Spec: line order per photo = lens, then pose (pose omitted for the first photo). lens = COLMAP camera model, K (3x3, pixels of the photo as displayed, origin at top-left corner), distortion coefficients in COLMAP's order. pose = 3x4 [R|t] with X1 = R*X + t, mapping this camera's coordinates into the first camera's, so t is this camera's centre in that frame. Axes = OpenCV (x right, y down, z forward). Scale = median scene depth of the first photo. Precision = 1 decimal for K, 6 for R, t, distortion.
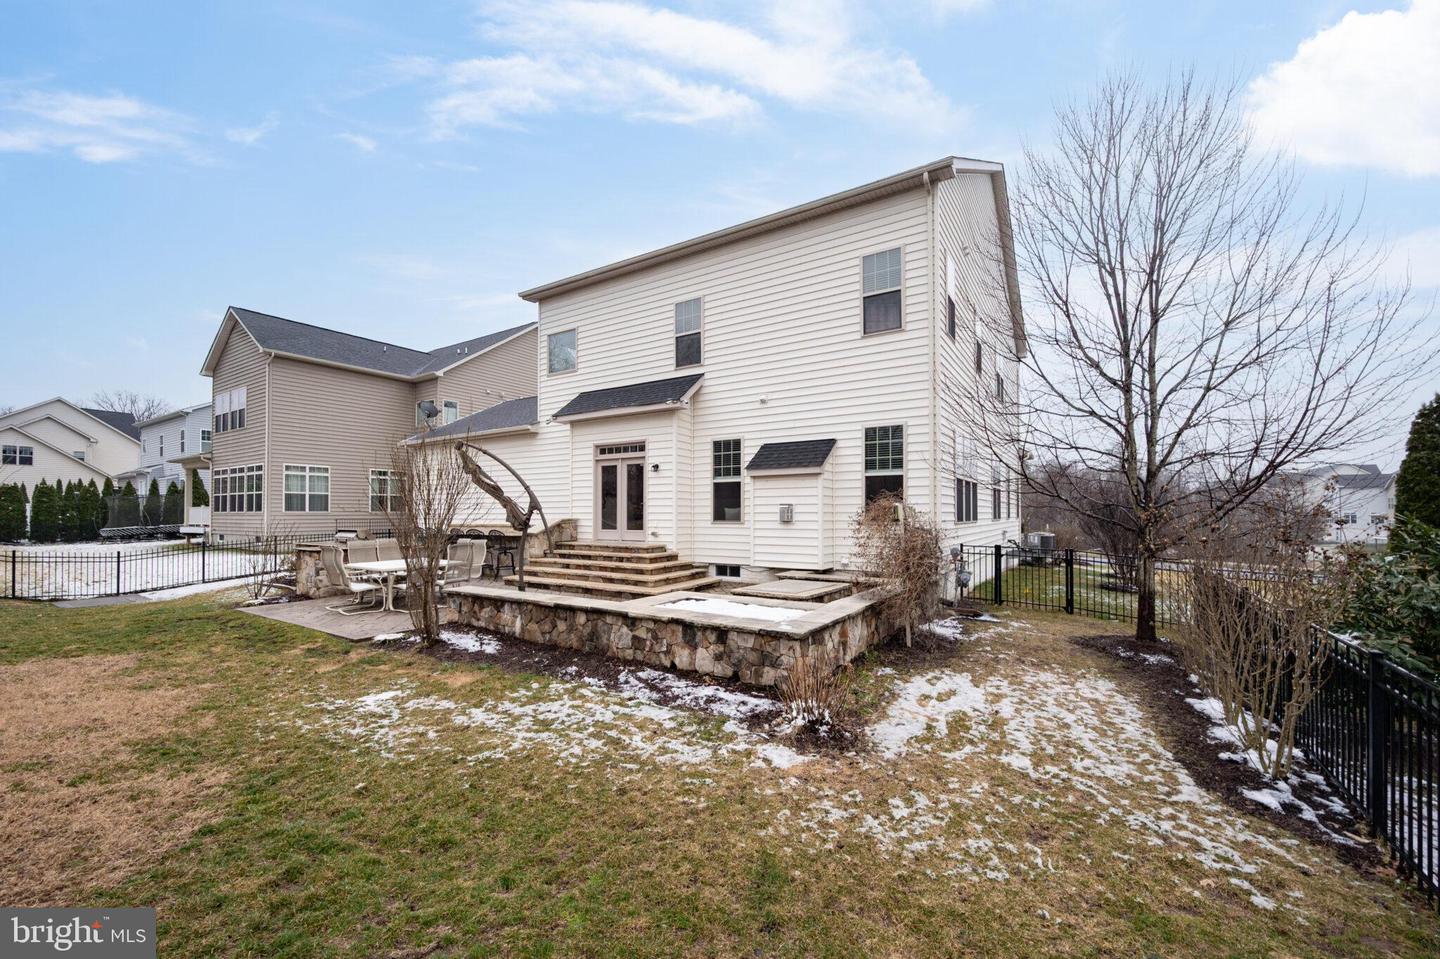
lens RADIAL K [[579.8, 0, 716.5], [0, 579.8, 496.8], [0, 0, 1]] dist [-0.001353, -0.000077]
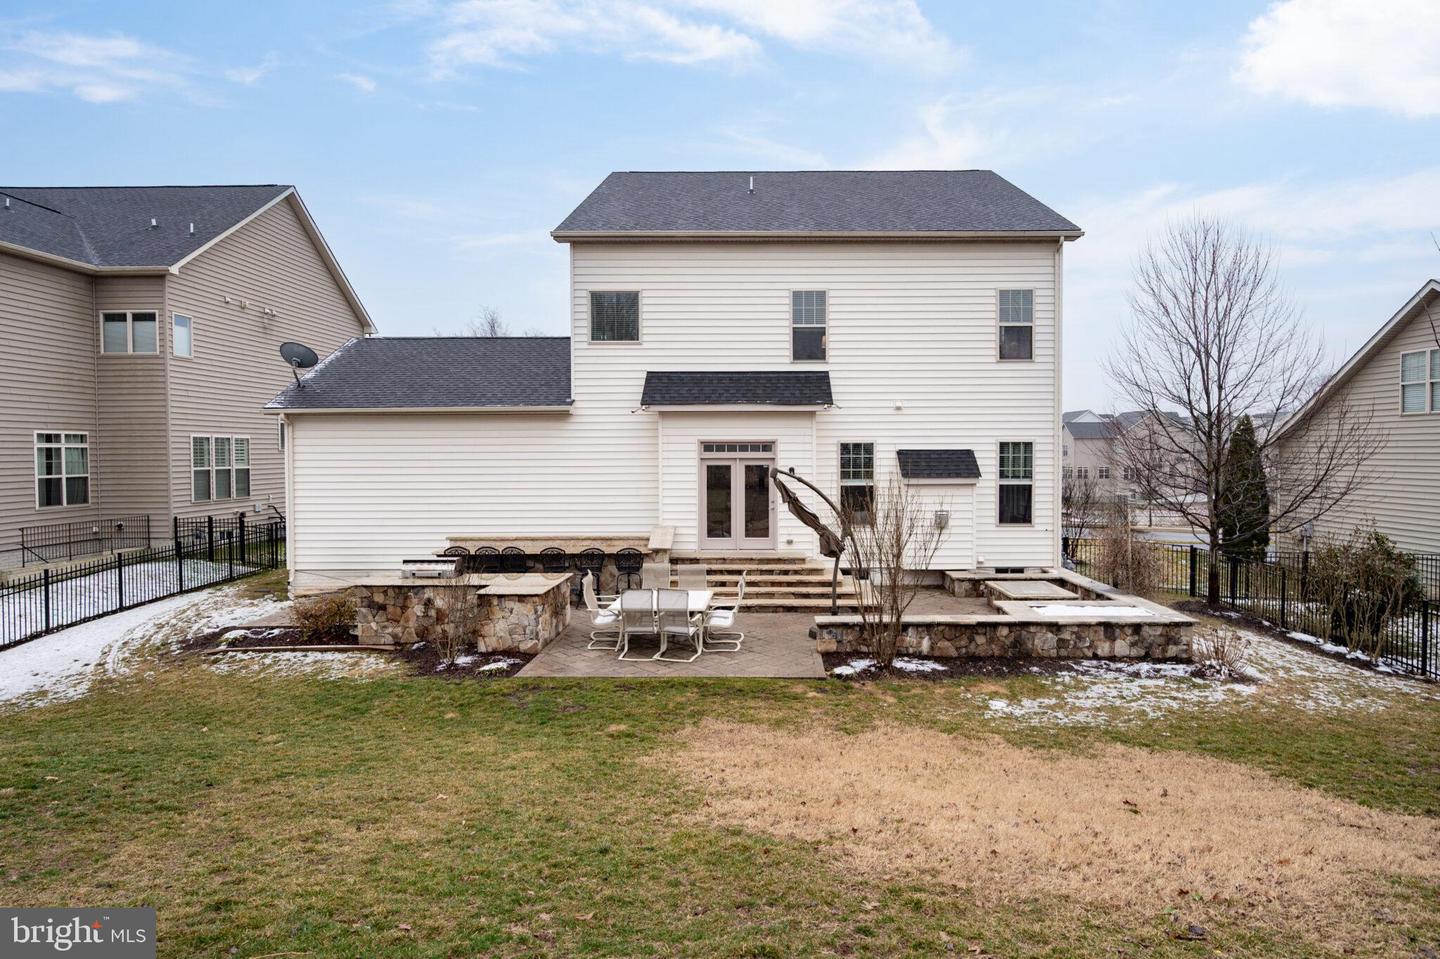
lens RADIAL K [[856.9, 0, 768.7], [0, 856.9, 446.9], [0, 0, 1]] dist [-0.001866, -0.000320]
pose [[0.837273, 0.000818, 0.546784, -1.046152], [-0.014002, 0.999703, 0.019946, -0.136237], [-0.546605, -0.024356, 0.837036, -0.162805]]
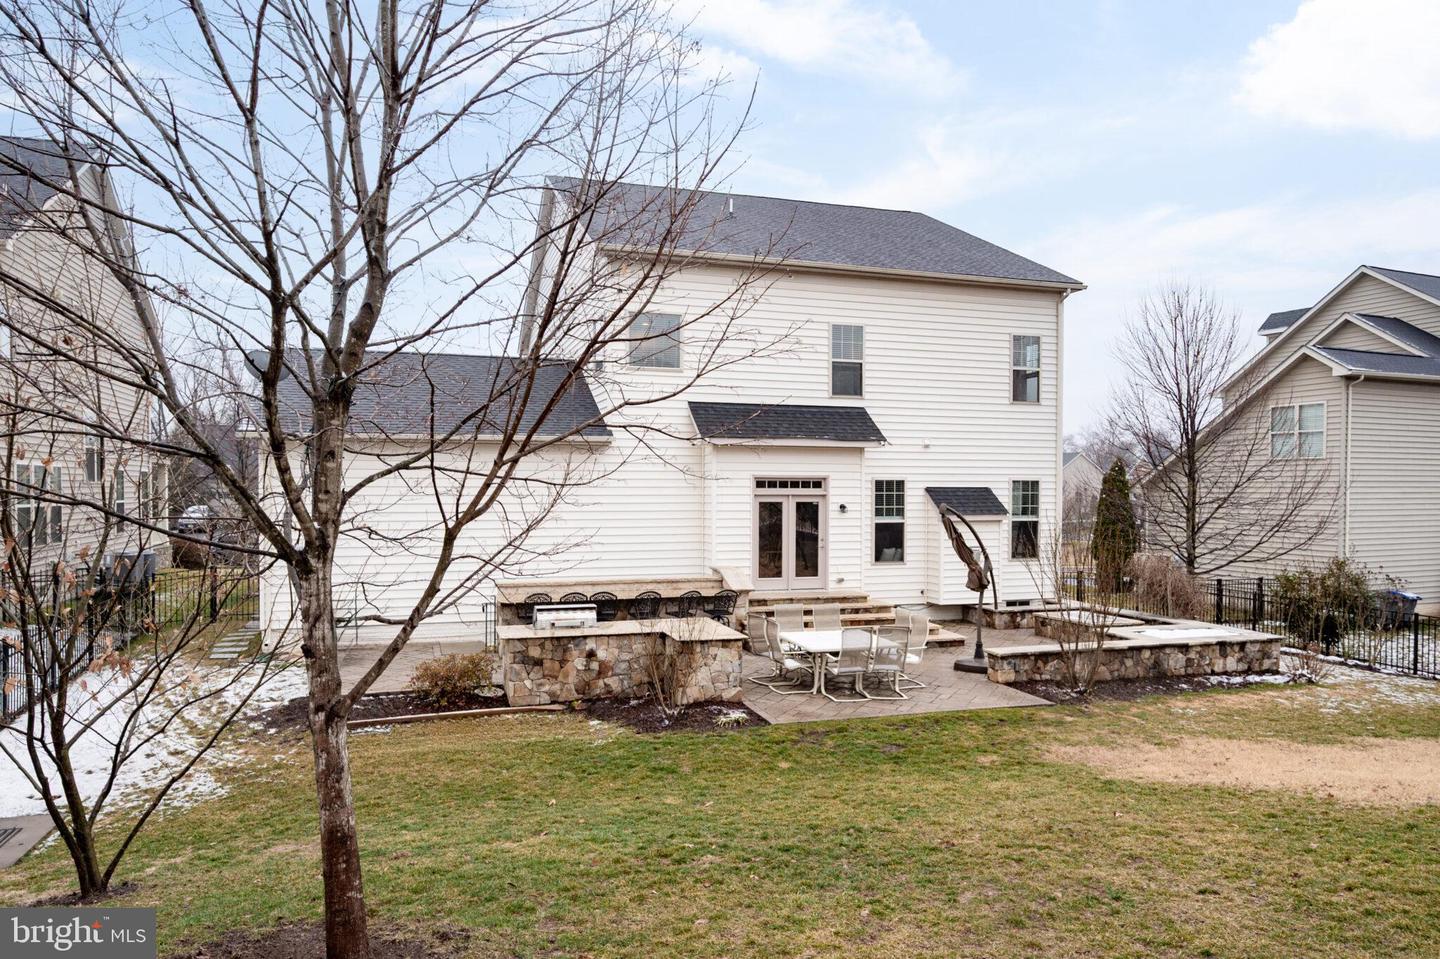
lens RADIAL K [[936.7, 0, 720.0], [0, 936.7, 479.5], [0, 0, 1]] dist [-0.001094, 0.000666]
pose [[0.631912, 0.010525, 0.774969, -1.616326], [-0.026407, 0.999620, 0.007956, -0.119715], [-0.774590, -0.025492, 0.631949, 0.248395]]
